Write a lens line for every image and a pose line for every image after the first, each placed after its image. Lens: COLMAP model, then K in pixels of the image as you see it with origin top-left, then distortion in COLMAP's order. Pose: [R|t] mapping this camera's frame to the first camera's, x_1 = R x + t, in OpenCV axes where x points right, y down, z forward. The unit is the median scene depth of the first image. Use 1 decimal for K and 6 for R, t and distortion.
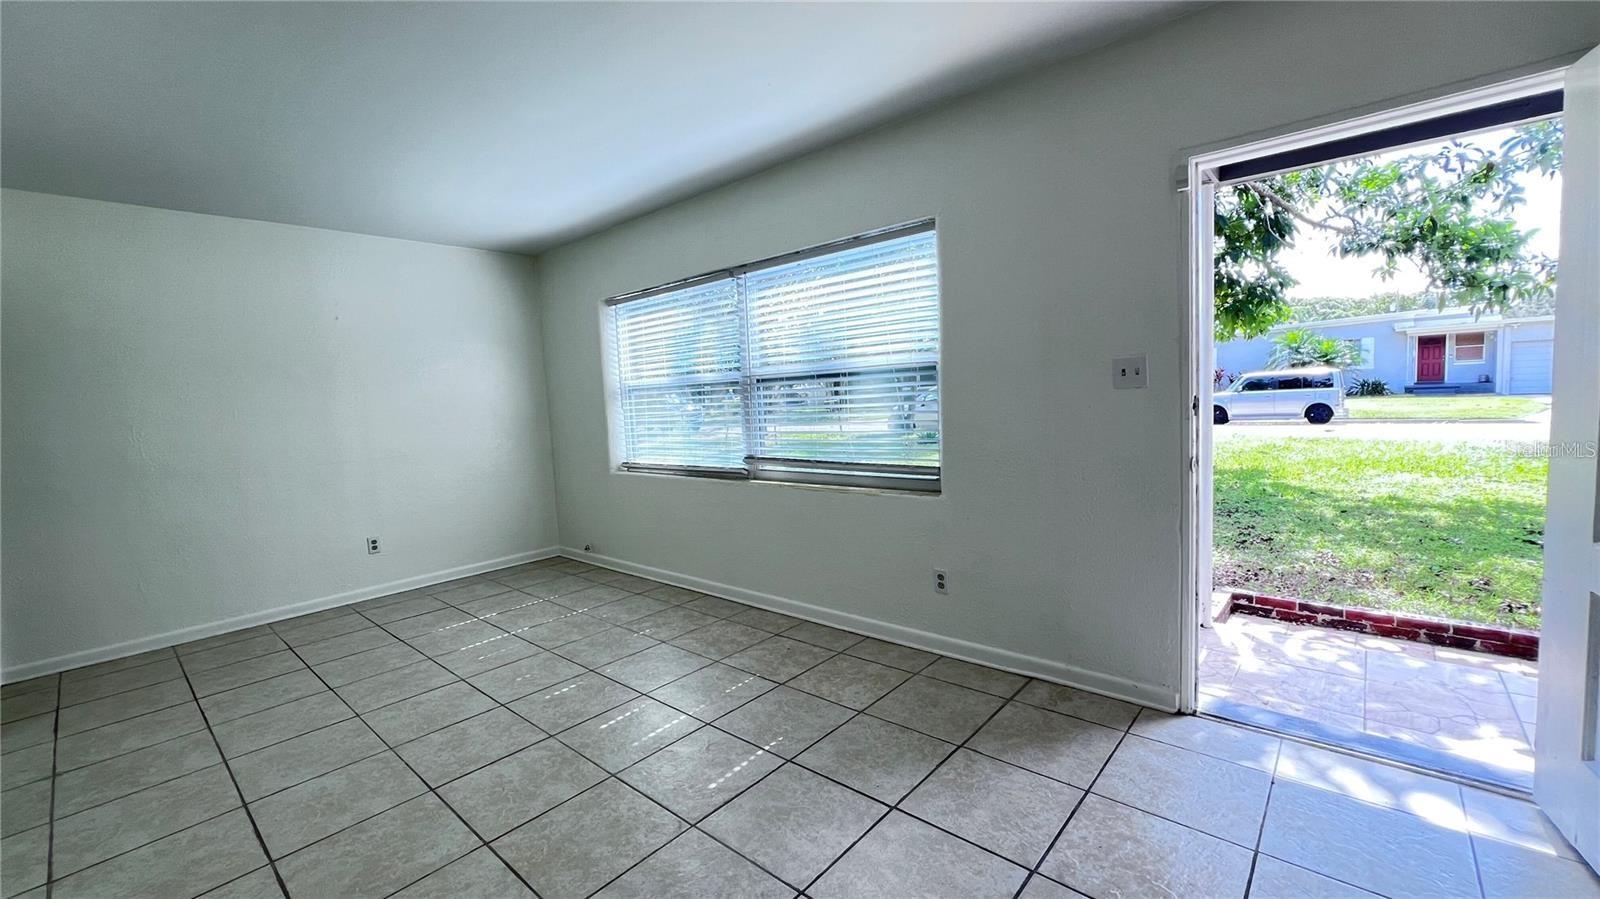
lens RADIAL K [[642.2, 0, 795.8], [0, 642.2, 451.6], [0, 0, 1]] dist [-0.002159, 0.001985]
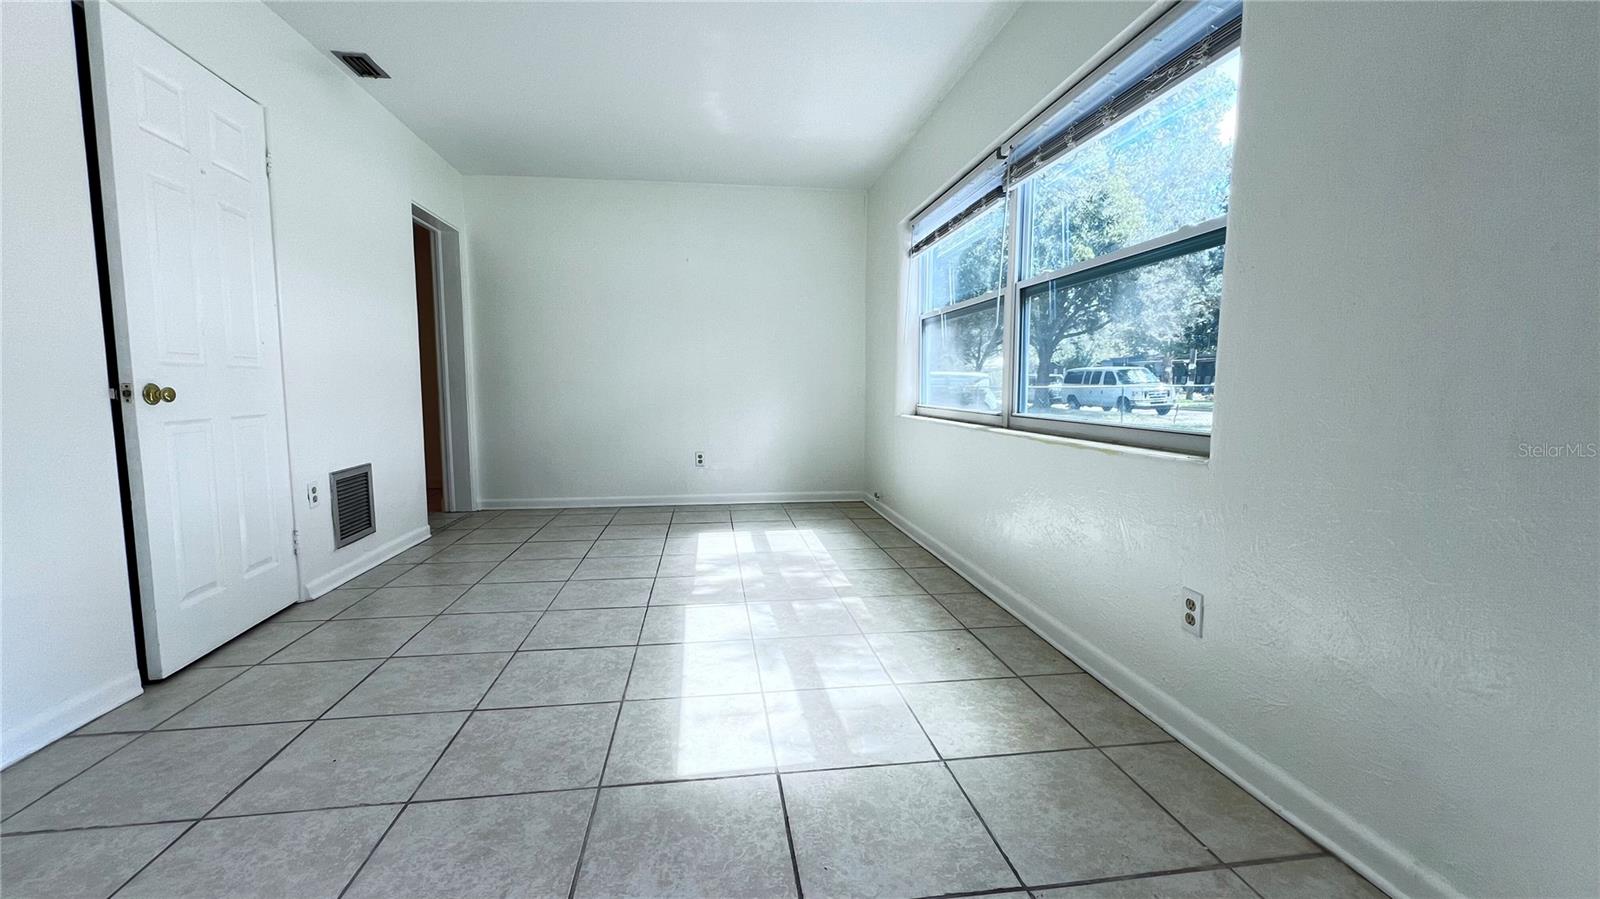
lens RADIAL K [[642.2, 0, 794.7], [0, 642.2, 445.9], [0, 0, 1]] dist [-0.002159, 0.001985]
pose [[0.757515, 0.111387, -0.643245, 0.322585], [-0.095933, 0.993633, 0.059087, 0.058936], [0.645731, 0.016949, 0.763377, 0.354301]]
